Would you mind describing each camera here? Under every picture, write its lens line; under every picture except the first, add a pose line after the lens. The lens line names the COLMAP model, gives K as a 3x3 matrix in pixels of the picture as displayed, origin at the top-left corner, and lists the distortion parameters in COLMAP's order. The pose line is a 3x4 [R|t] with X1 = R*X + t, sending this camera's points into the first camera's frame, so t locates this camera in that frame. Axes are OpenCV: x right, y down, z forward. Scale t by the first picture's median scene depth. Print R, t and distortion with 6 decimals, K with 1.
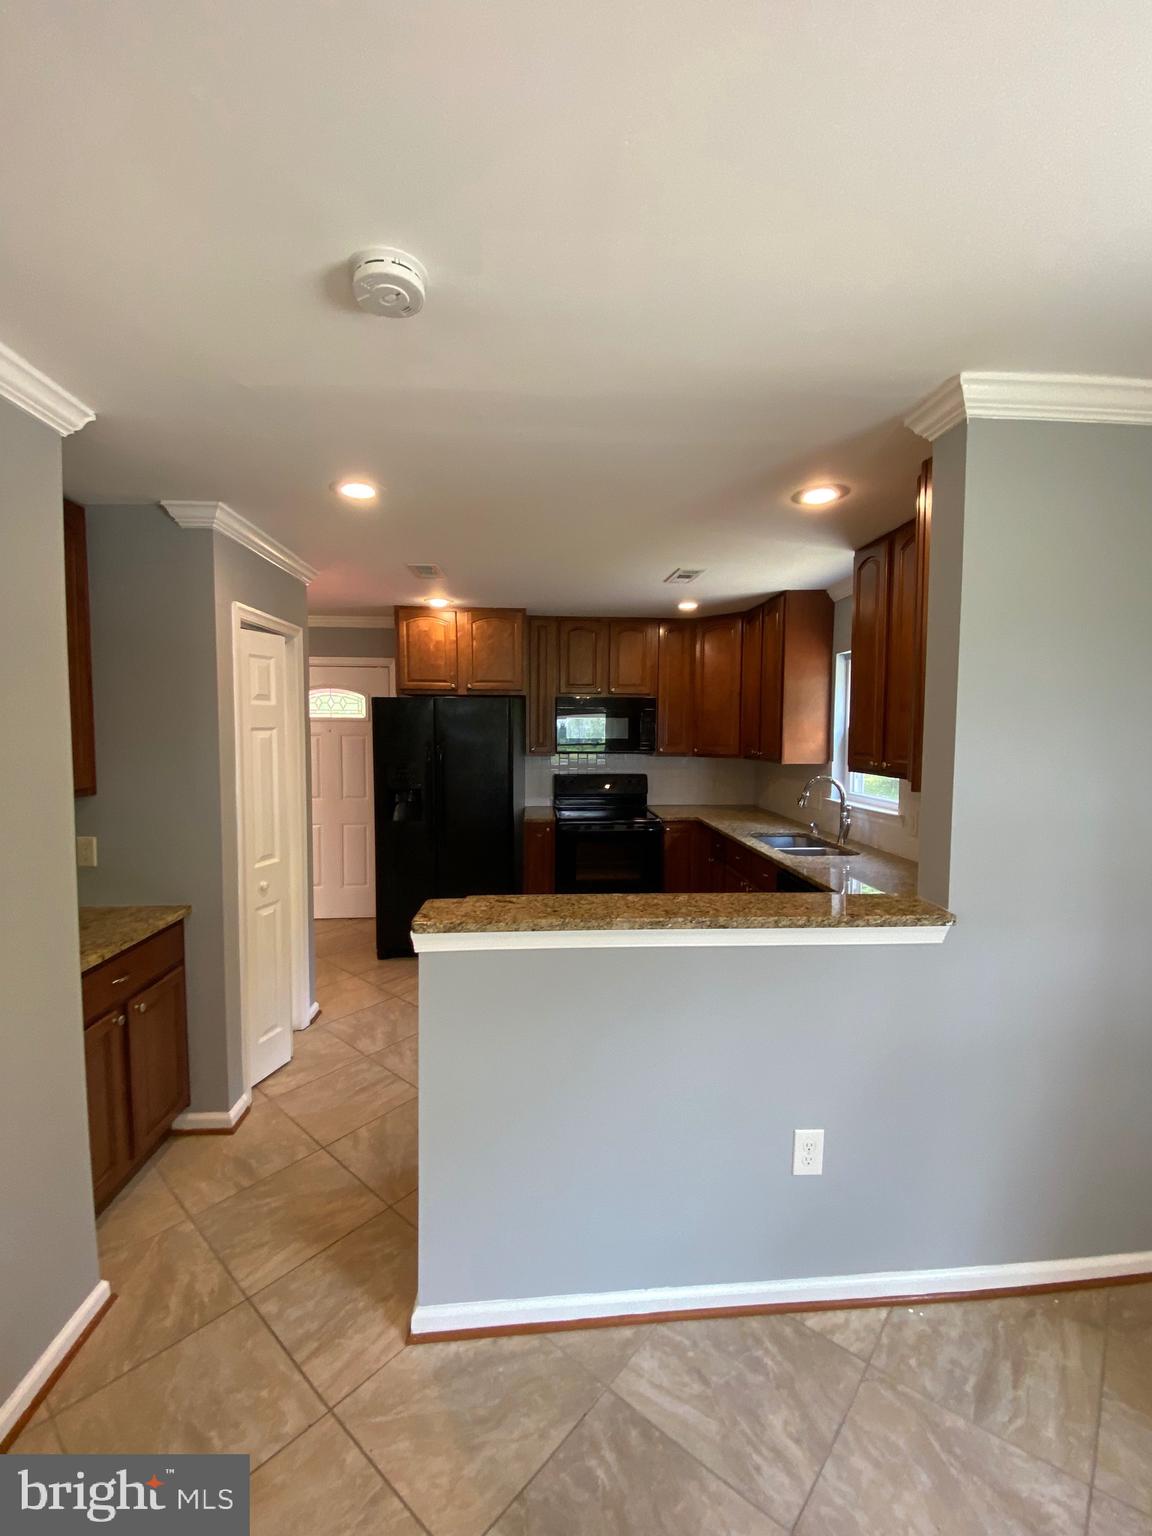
lens RADIAL K [[617.2, 0, 576.0], [0, 617.2, 768.0], [0, 0, 1]] dist [0.050267, -0.034585]
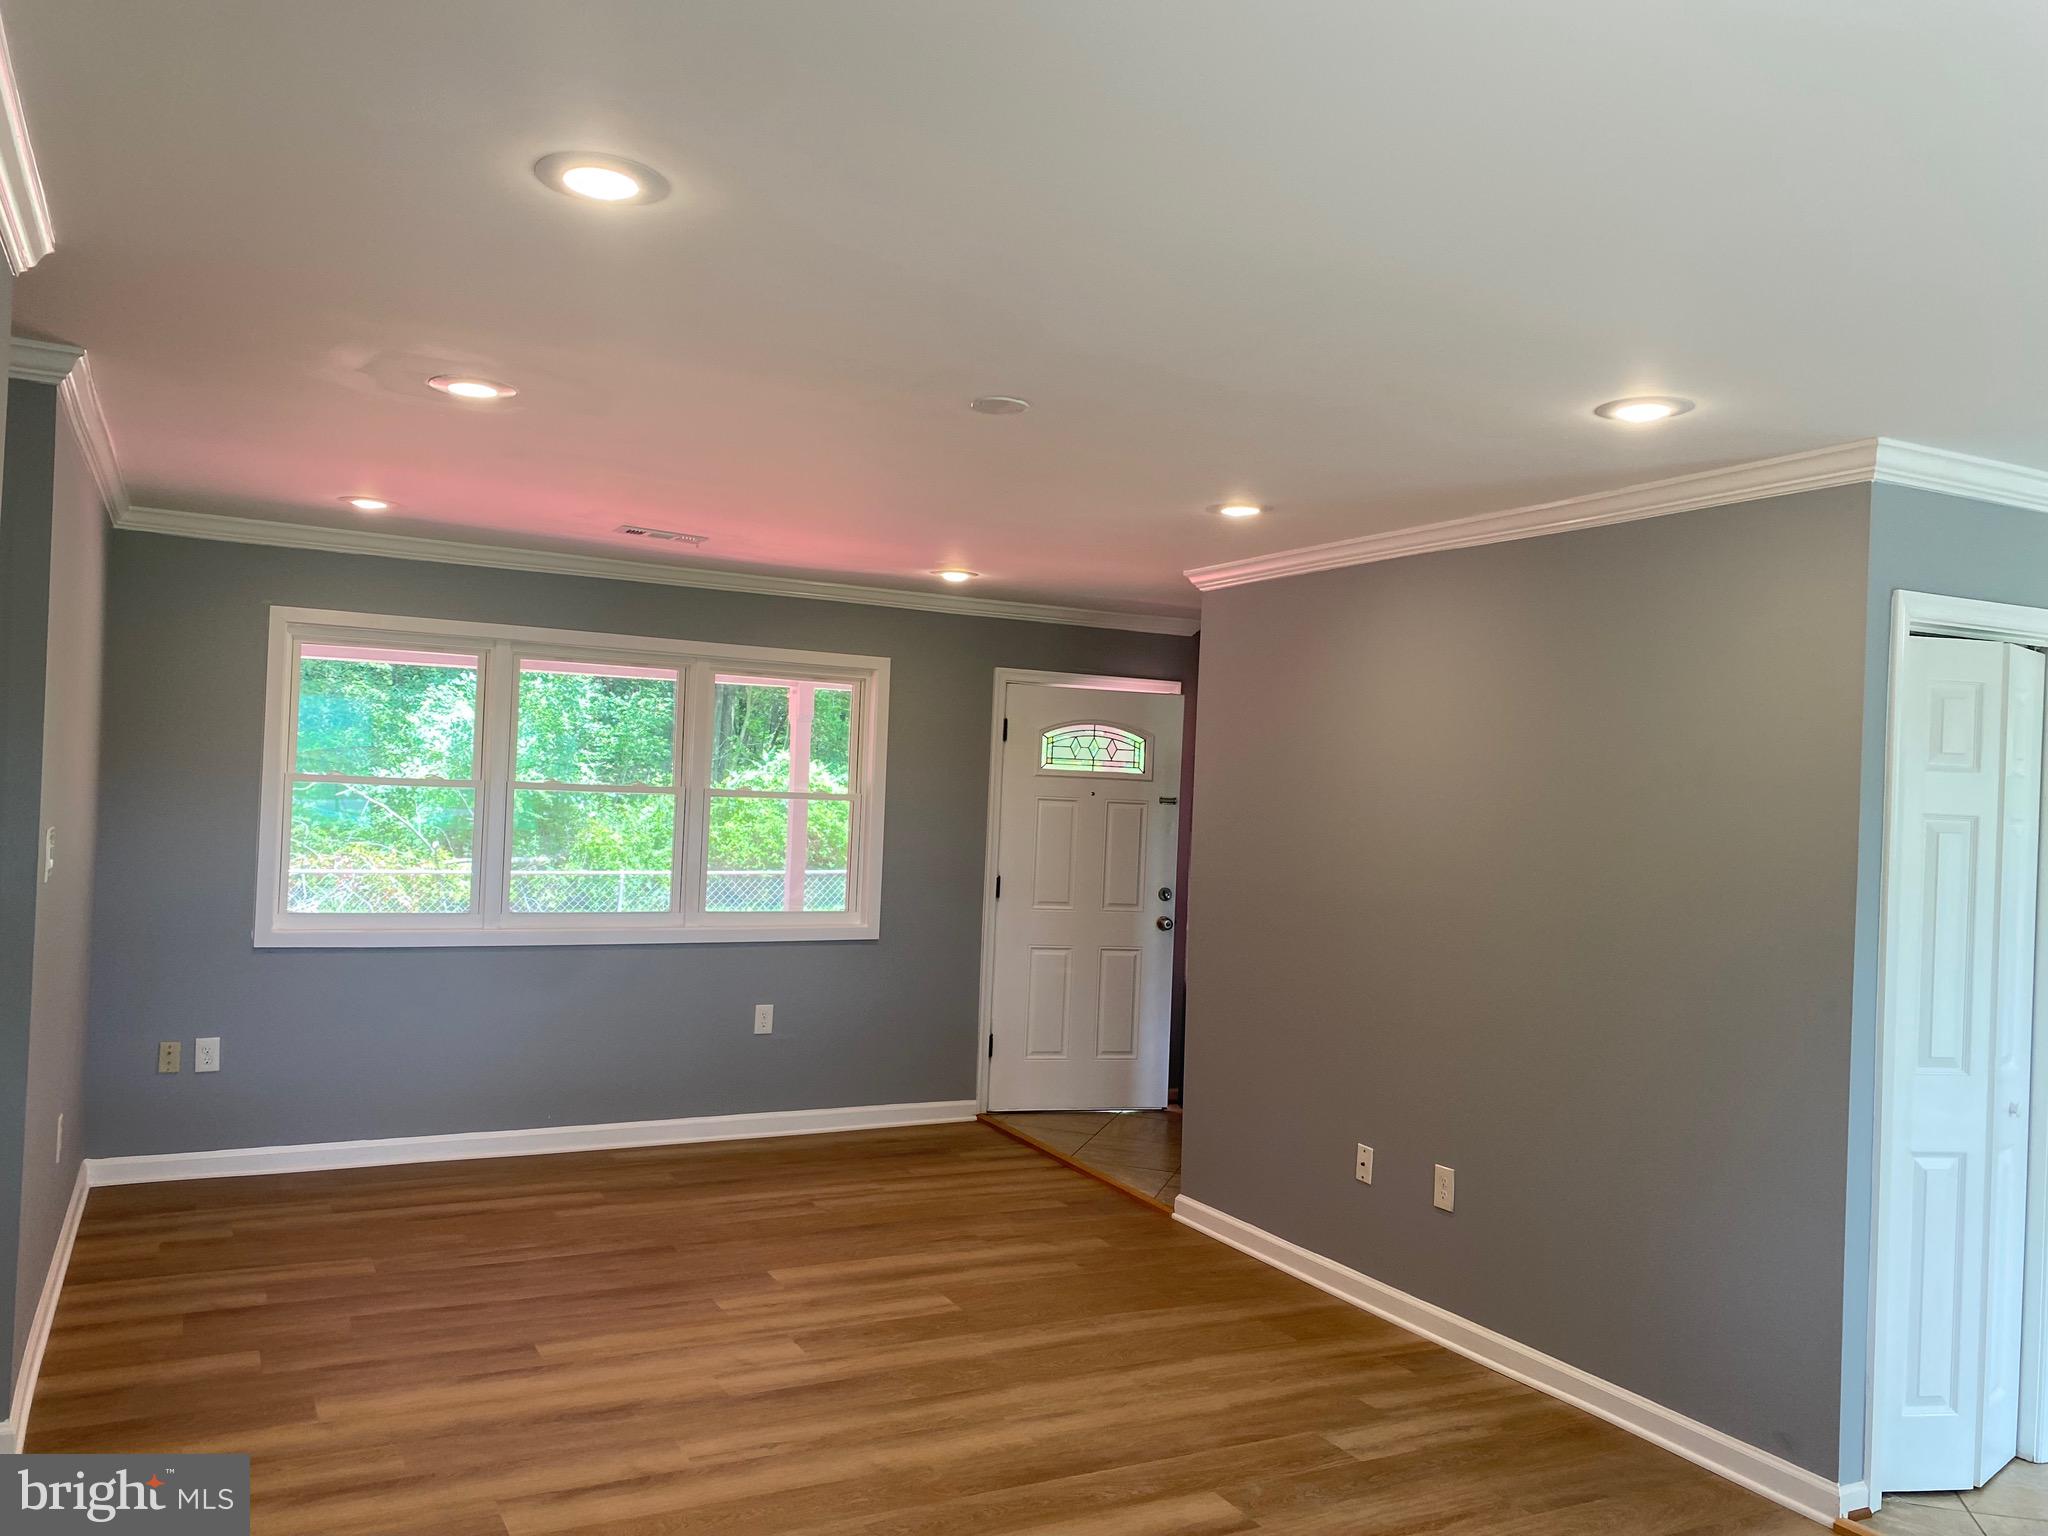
lens RADIAL K [[1573.4, 0, 1024.0], [0, 1573.4, 768.0], [0, 0, 1]] dist [0.032911, 0.000125]
pose [[0.915688, 0.036796, 0.400202, -1.343255], [-0.013167, 0.998012, -0.061633, 0.012910], [-0.401675, 0.051167, 0.914352, -0.491514]]
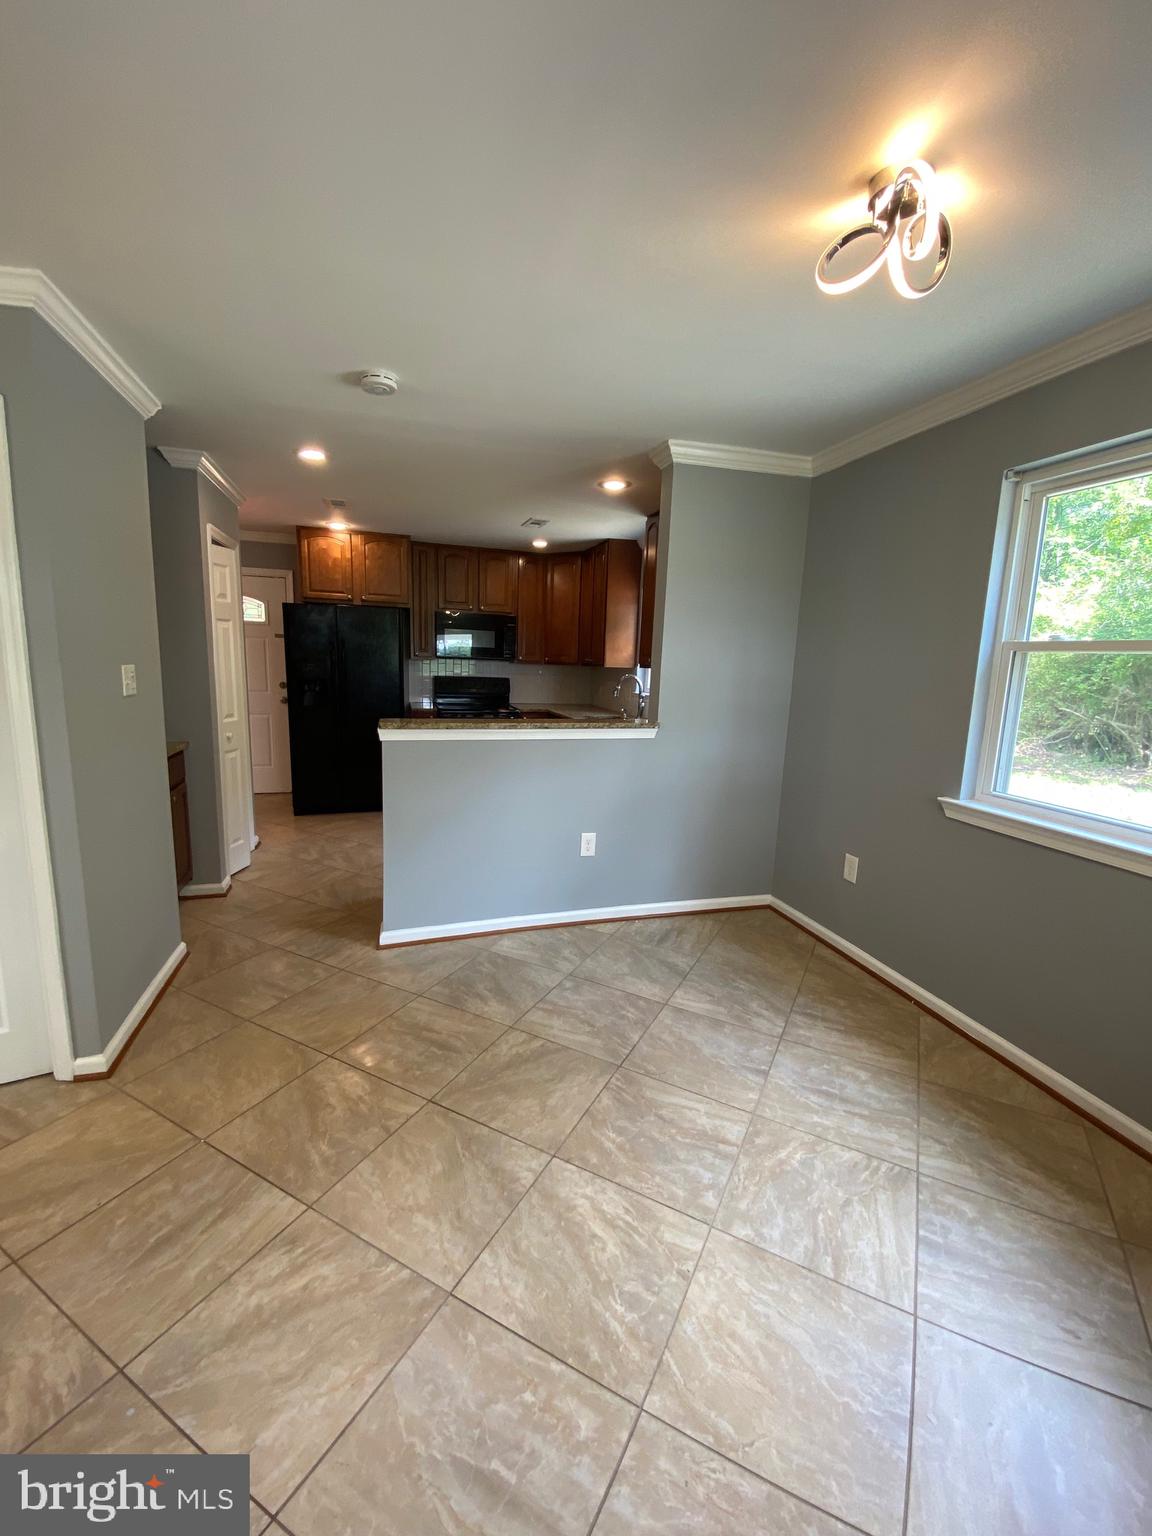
lens RADIAL K [[624.0, 0, 576.0], [0, 624.0, 768.0], [0, 0, 1]] dist [0.034020, -0.026342]
pose [[0.976085, -0.008340, 0.217227, -0.038553], [-0.015493, 0.994054, 0.107784, 0.068302], [-0.216834, -0.108572, 0.970152, -0.367776]]
